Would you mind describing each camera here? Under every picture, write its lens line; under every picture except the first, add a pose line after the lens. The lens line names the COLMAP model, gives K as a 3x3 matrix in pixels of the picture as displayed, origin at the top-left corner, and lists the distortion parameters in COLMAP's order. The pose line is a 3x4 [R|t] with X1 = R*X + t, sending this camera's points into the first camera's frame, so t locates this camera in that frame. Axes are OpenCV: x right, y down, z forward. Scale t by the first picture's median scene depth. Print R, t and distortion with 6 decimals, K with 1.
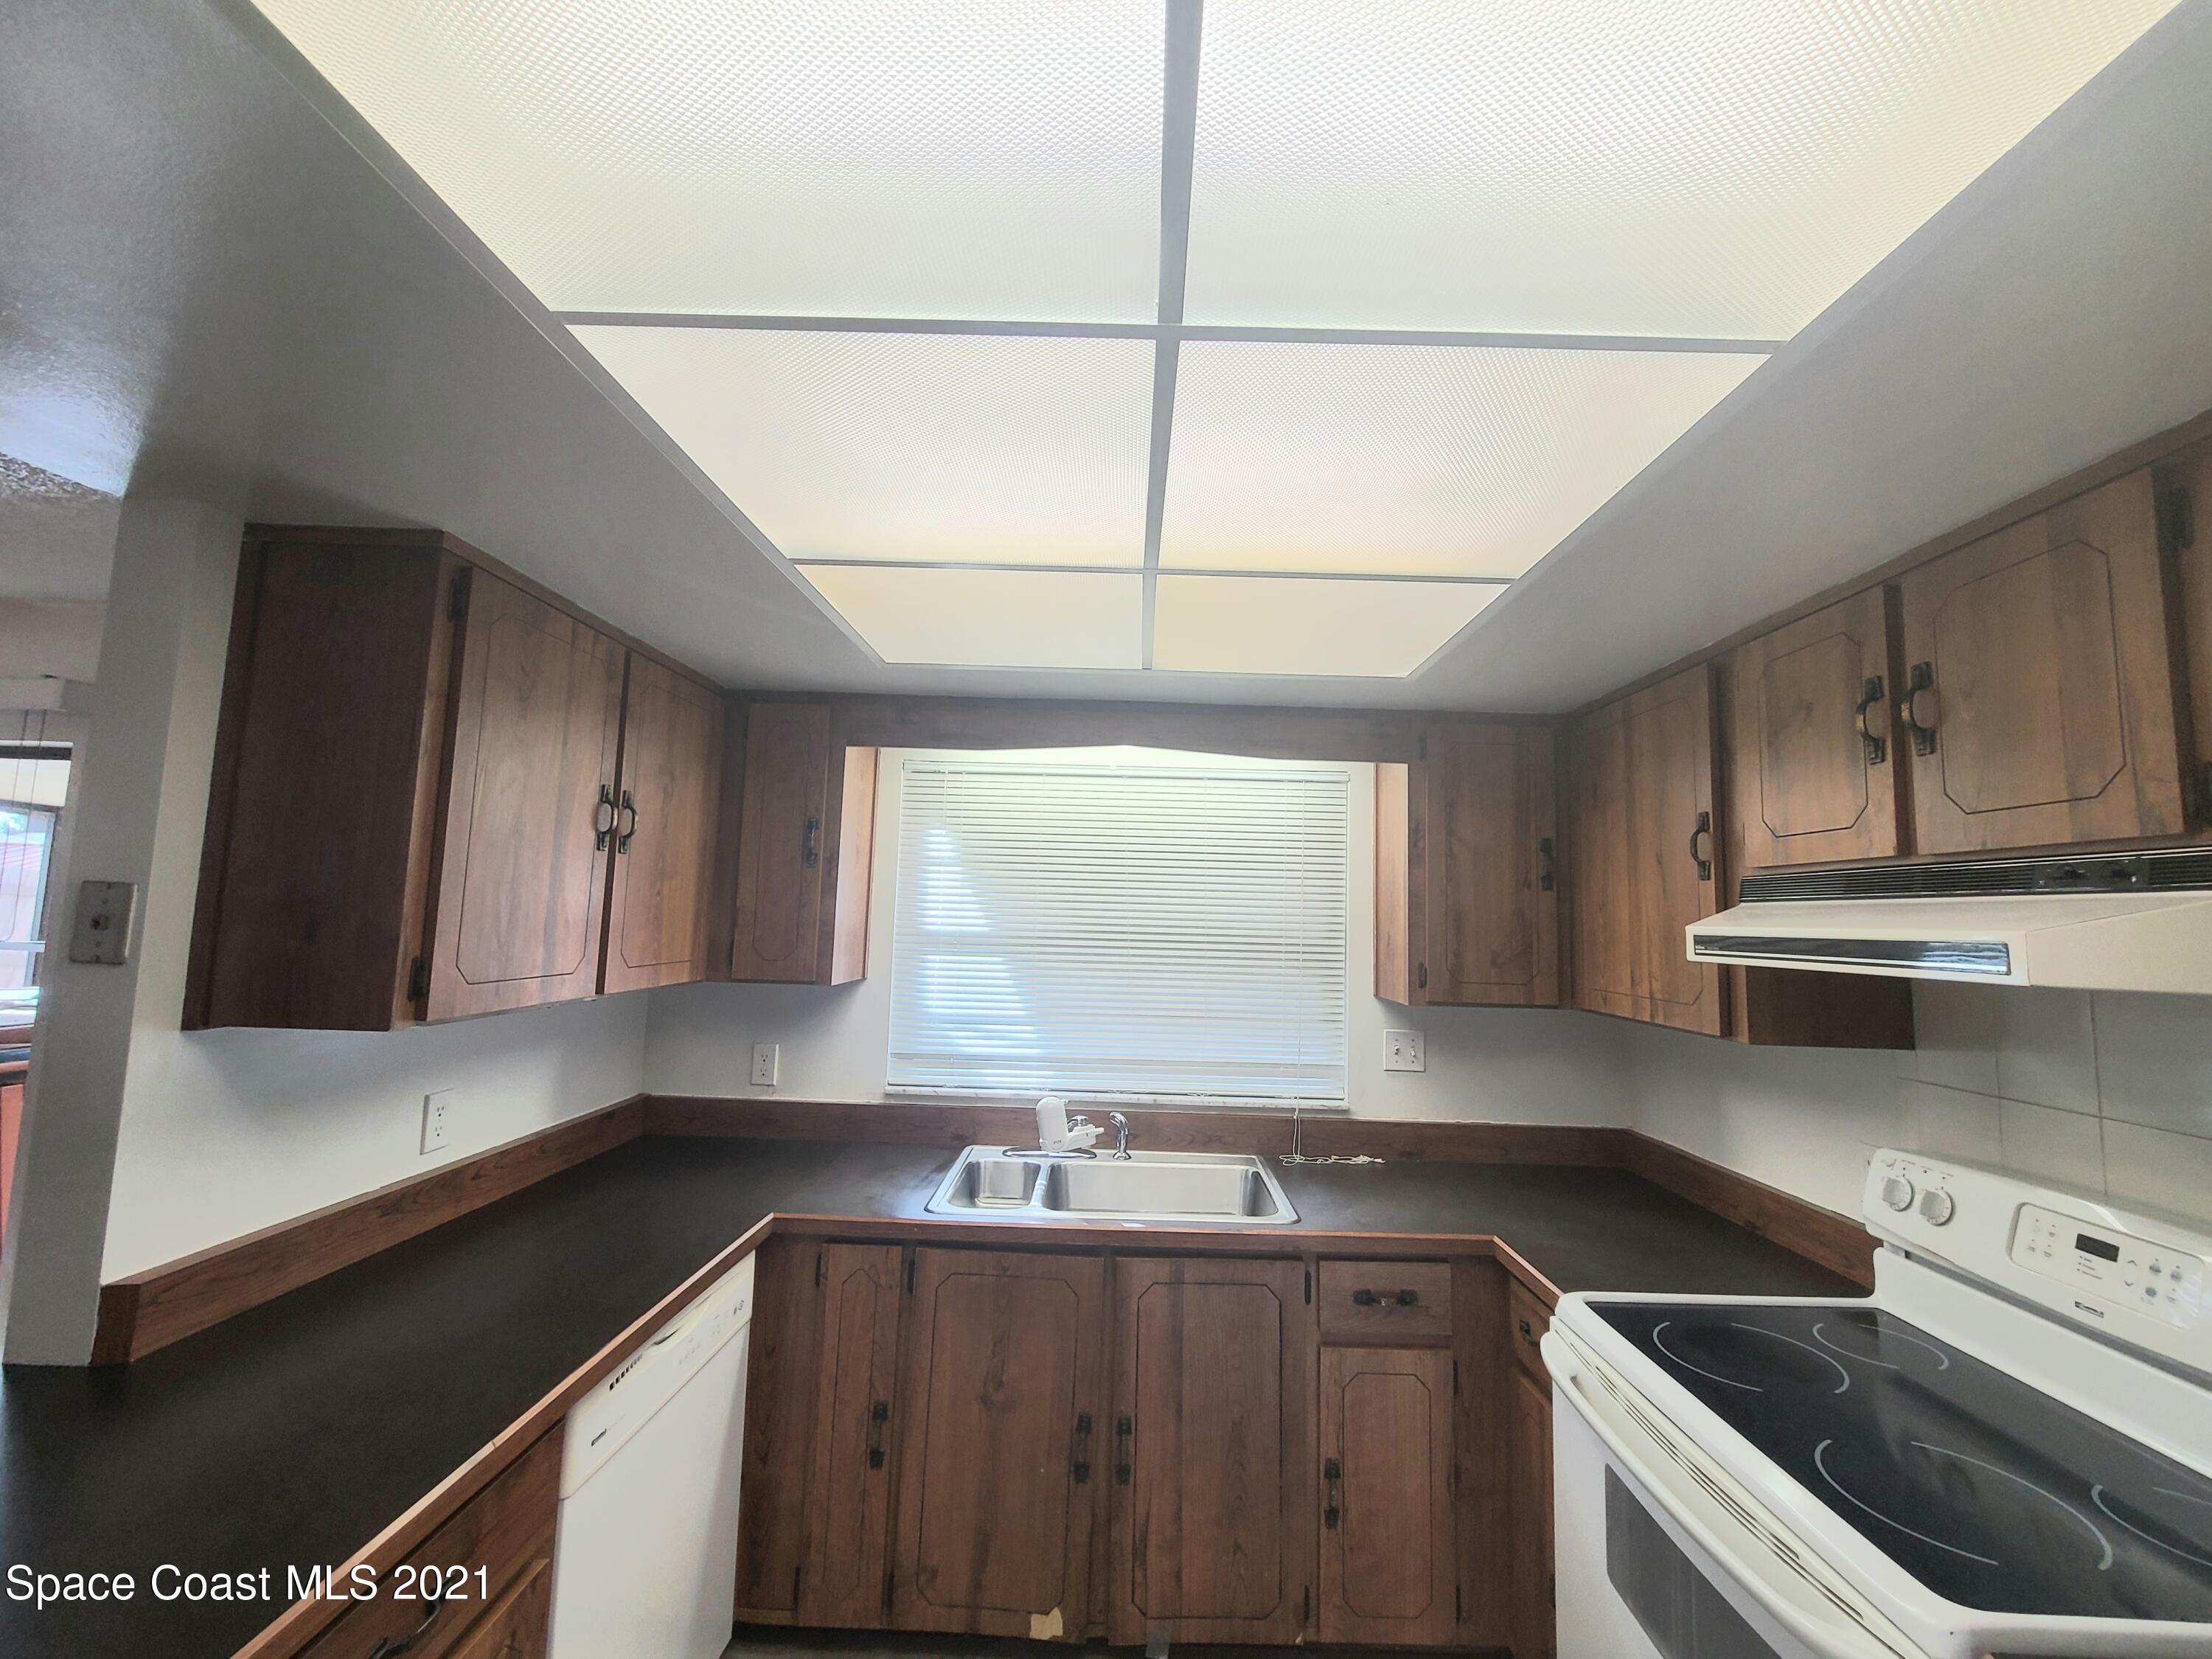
lens RADIAL K [[905.9, 0, 1119.7], [0, 905.9, 828.2], [0, 0, 1]] dist [-0.001555, -0.000925]
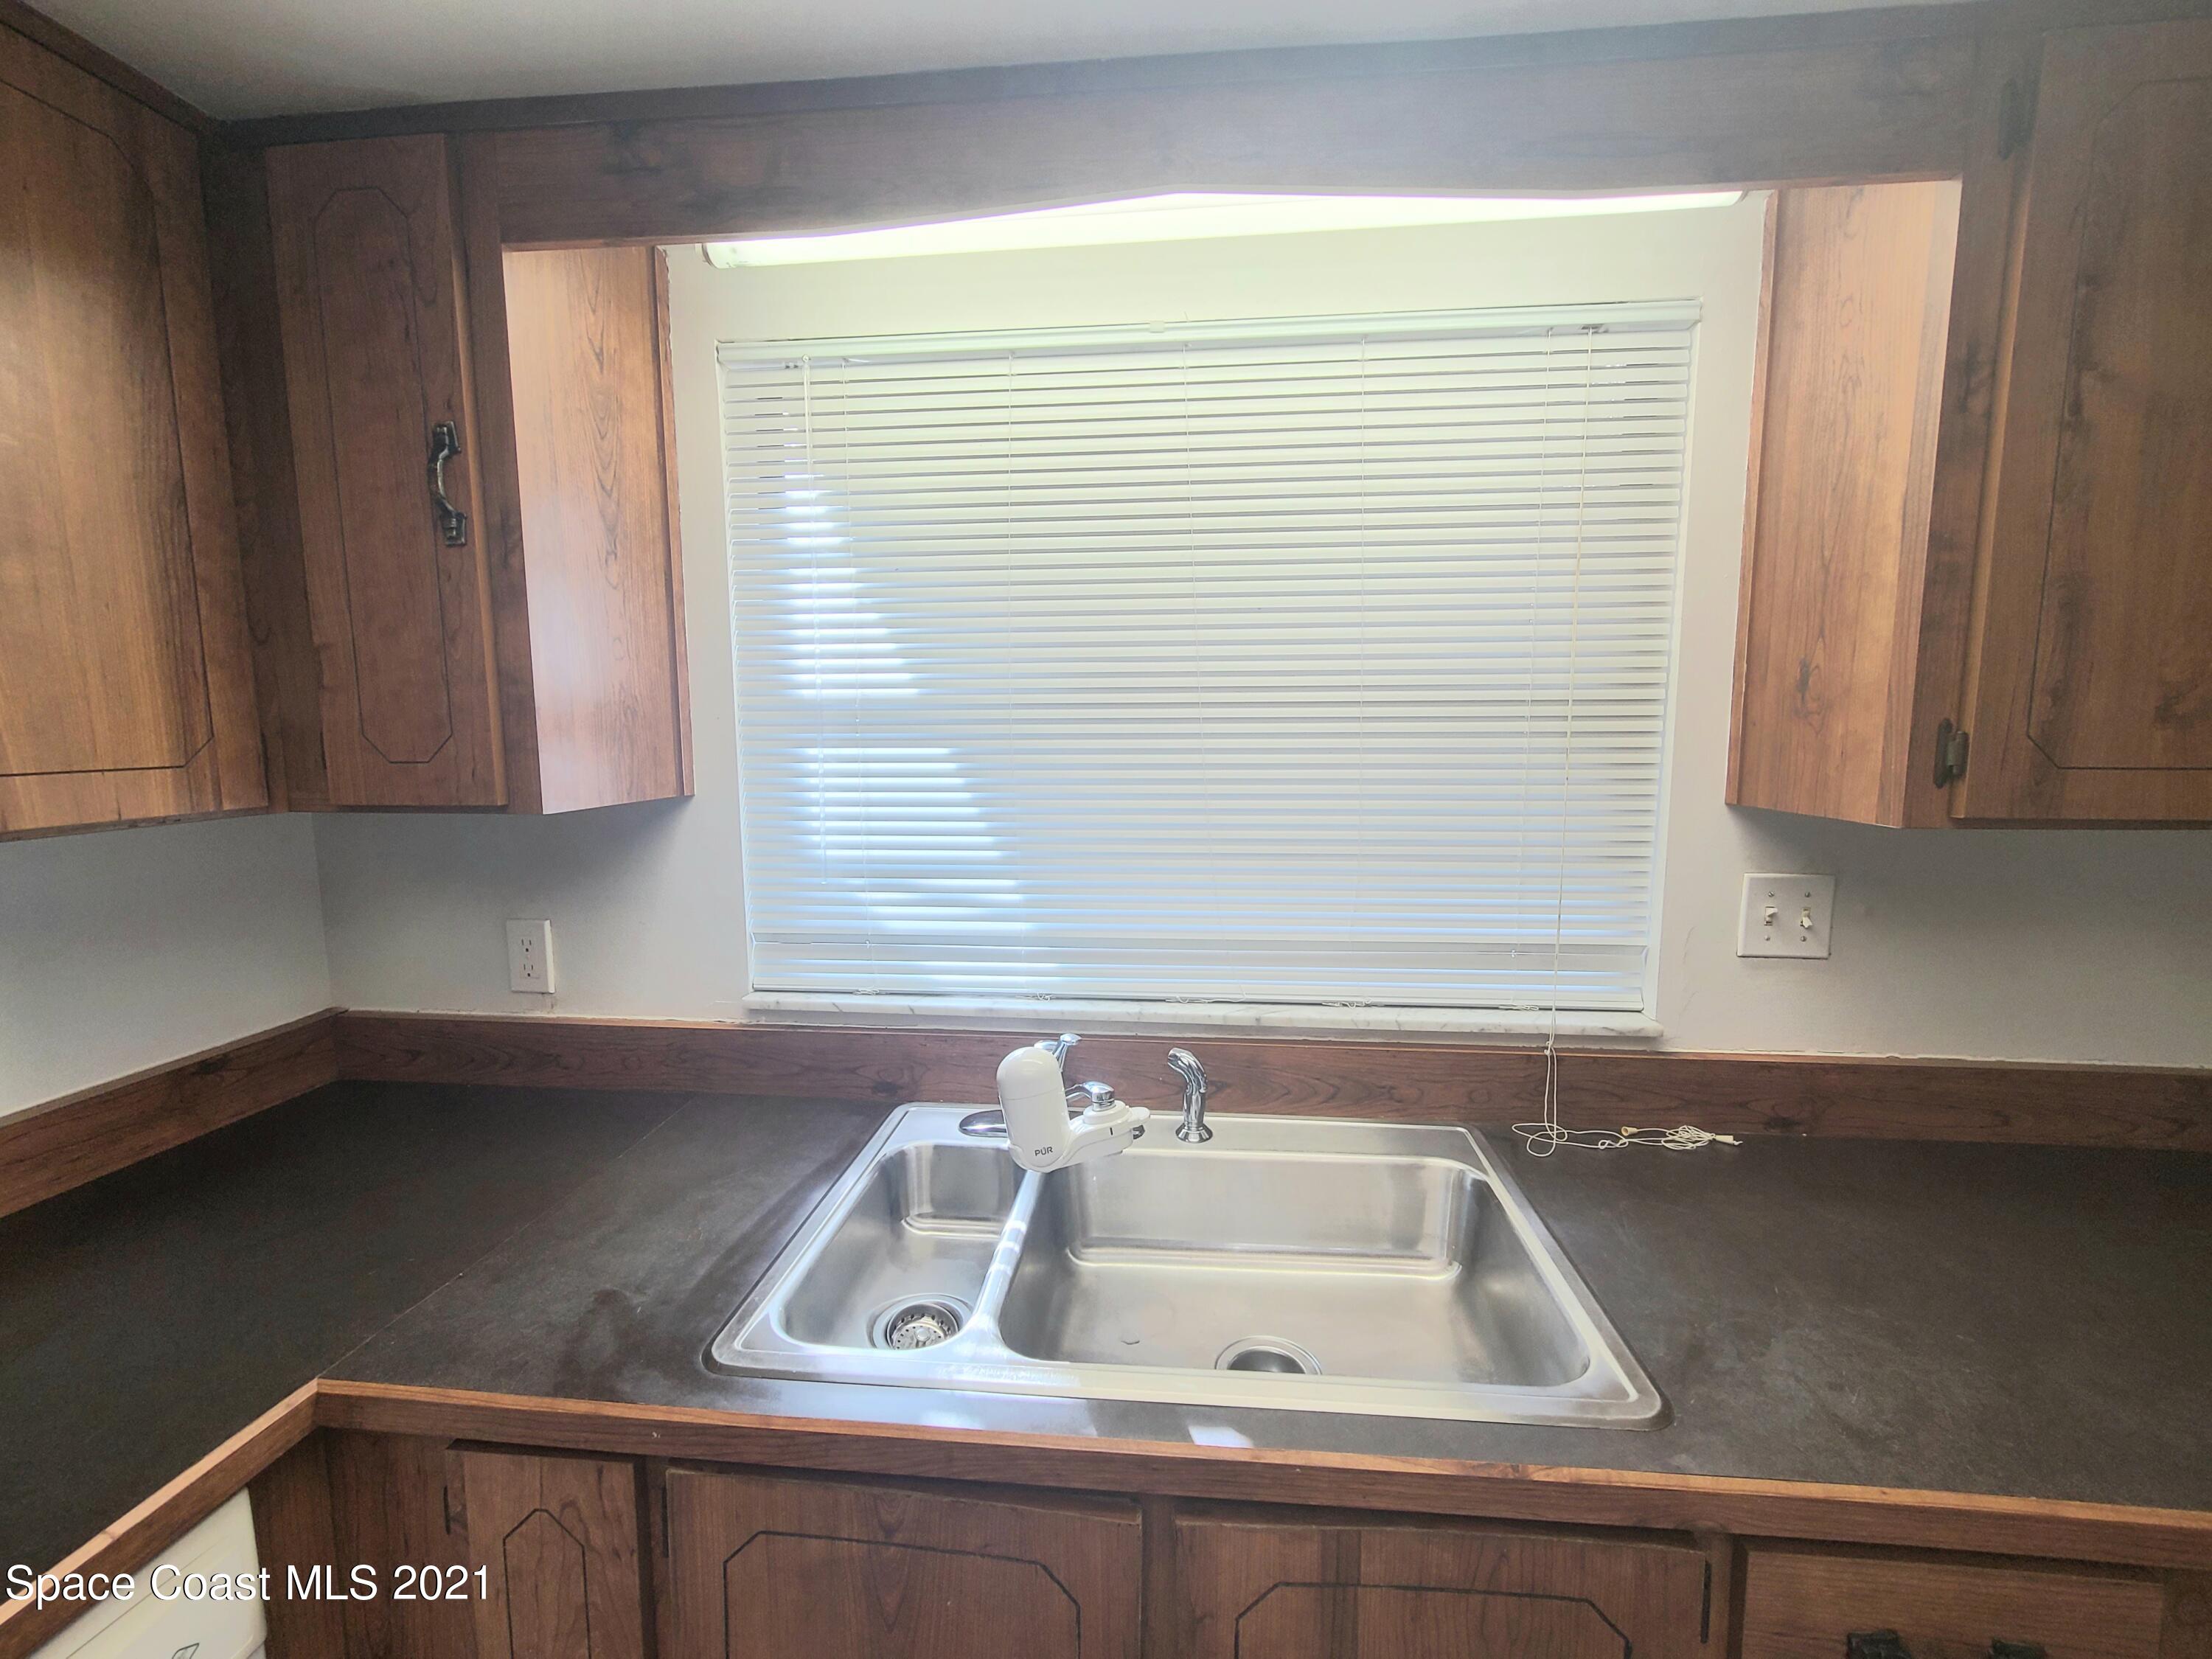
lens RADIAL K [[905.9, 0, 1119.7], [0, 905.9, 828.2], [0, 0, 1]] dist [-0.001555, -0.000925]
pose [[0.995686, -0.021875, -0.090172, 0.012927], [0.040212, 0.977539, 0.206881, 0.118325], [0.083621, -0.209614, 0.974202, 0.696852]]
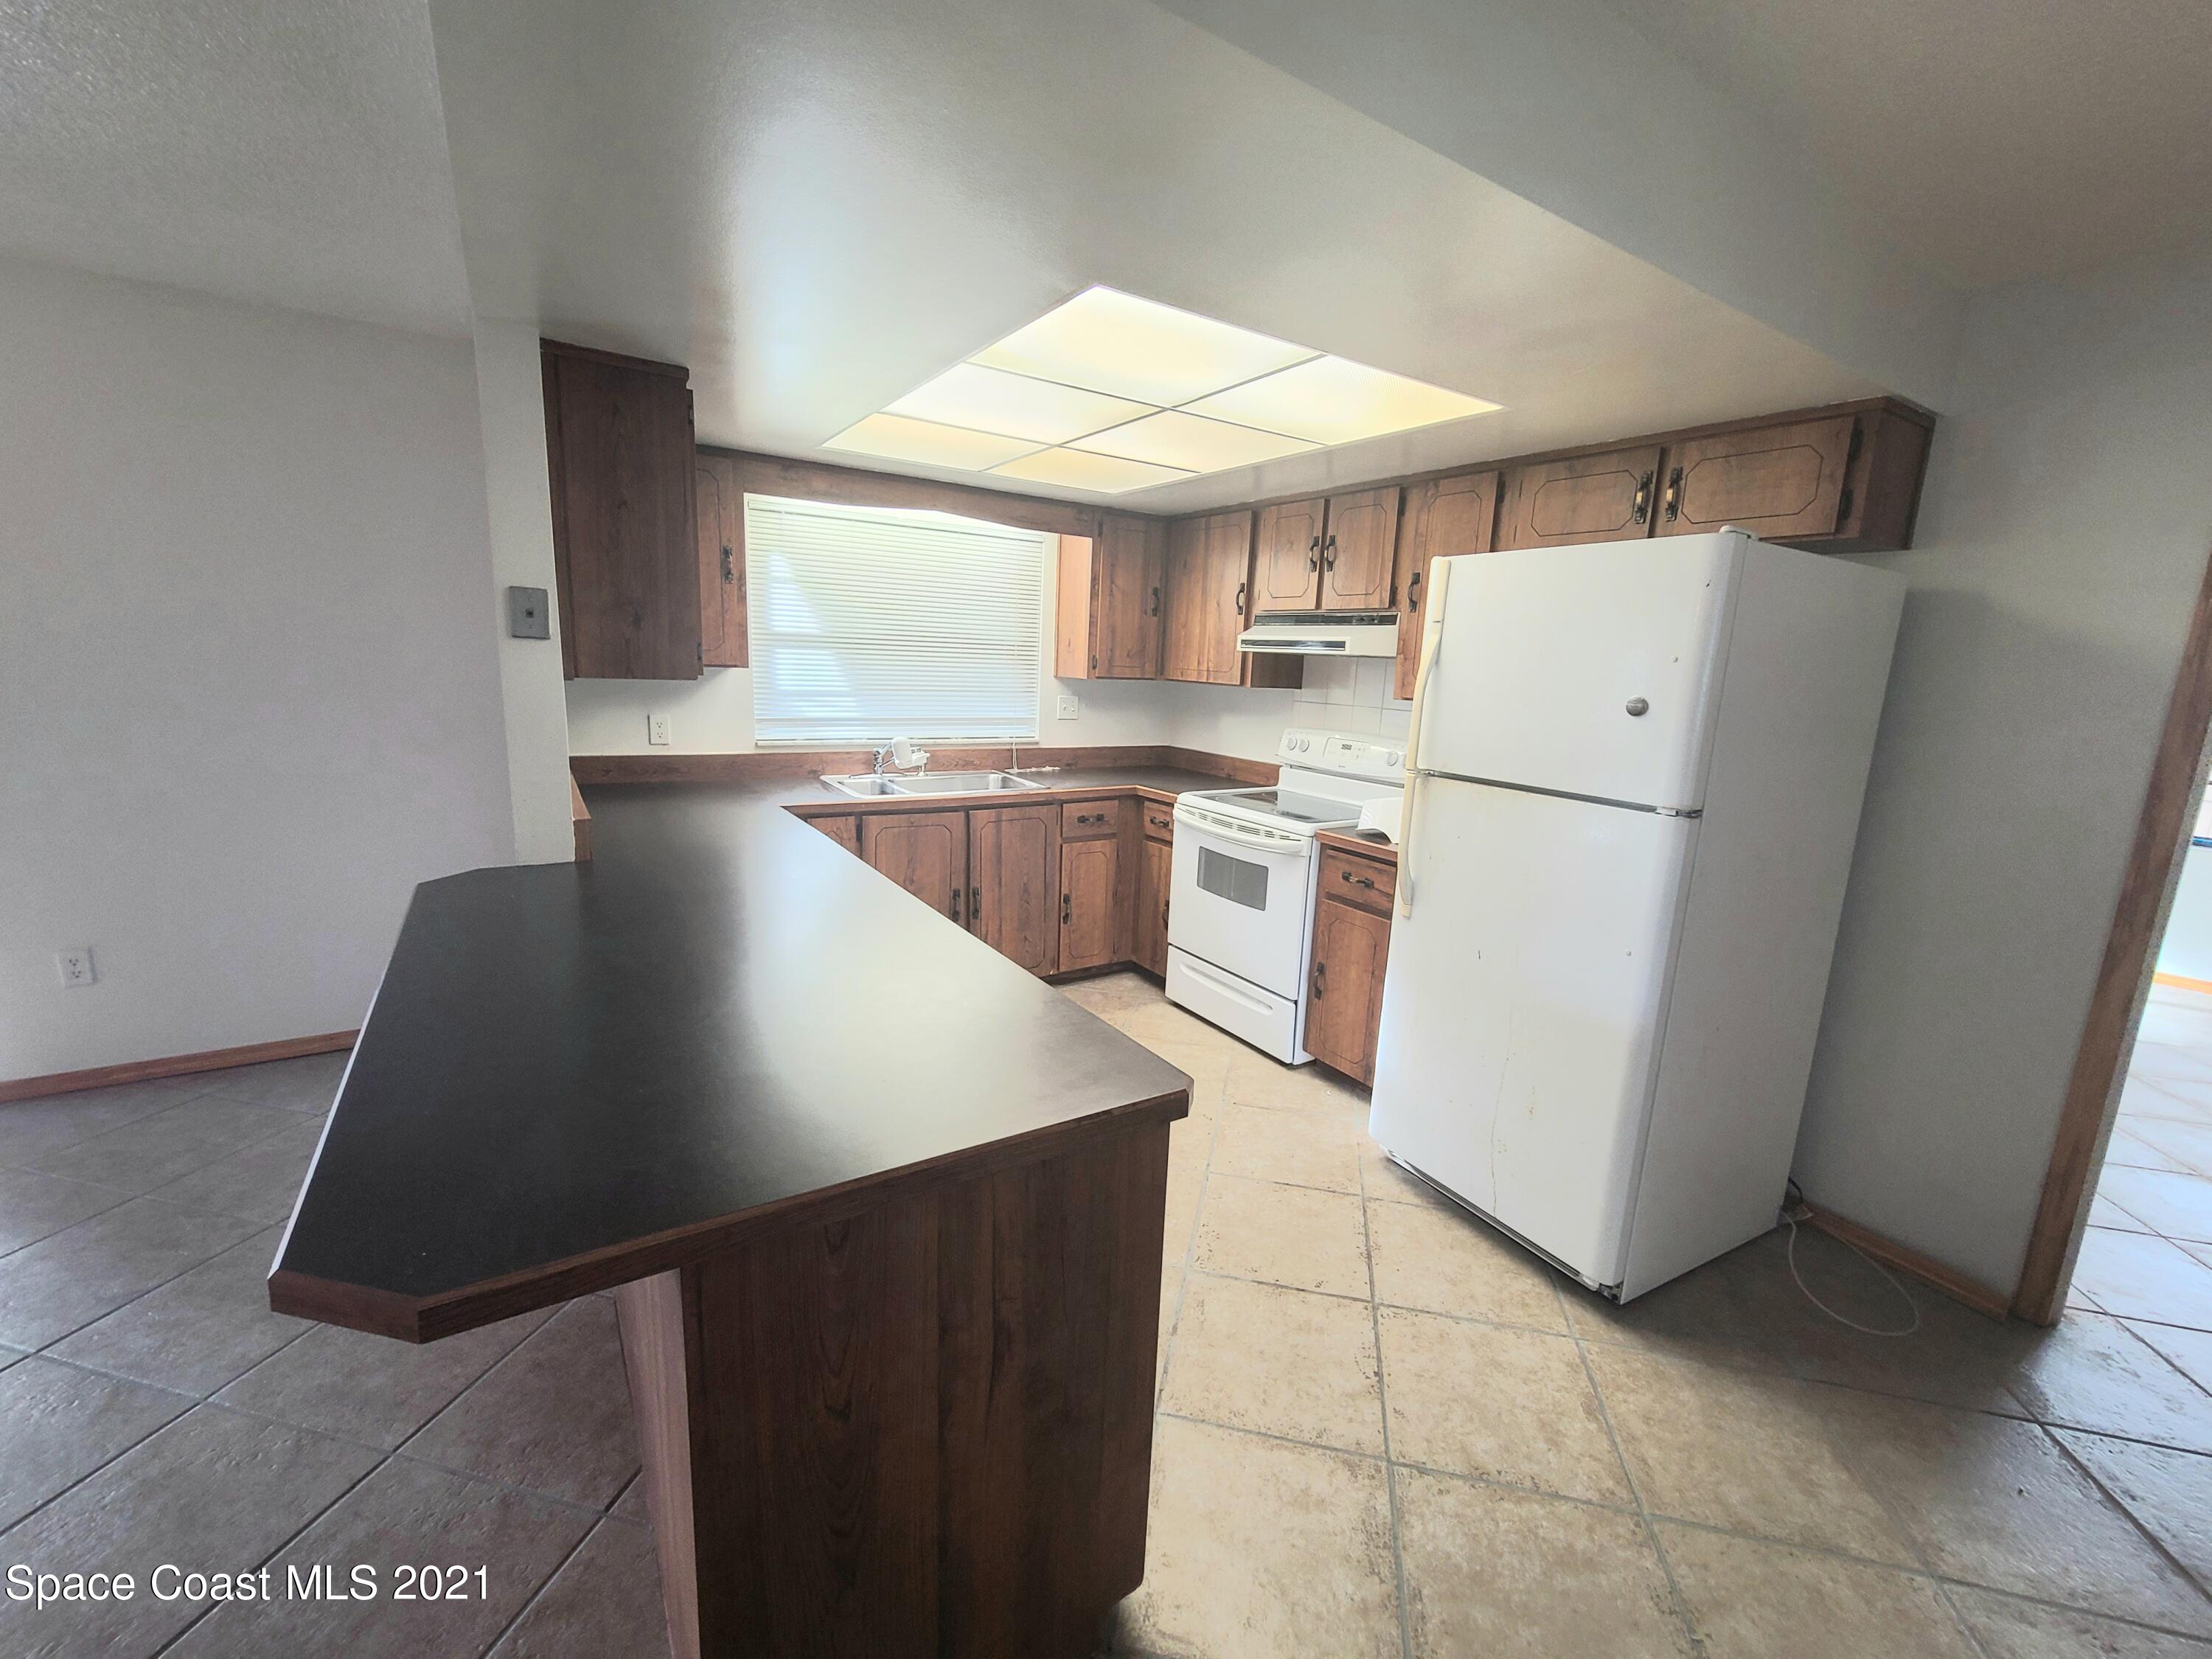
lens RADIAL K [[905.9, 0, 1119.7], [0, 905.9, 828.2], [0, 0, 1]] dist [-0.001555, -0.000925]
pose [[0.831589, -0.096784, 0.546894, -0.773732], [-0.074848, 0.956186, 0.283029, -0.043801], [-0.550325, -0.276298, 0.787910, -0.653992]]
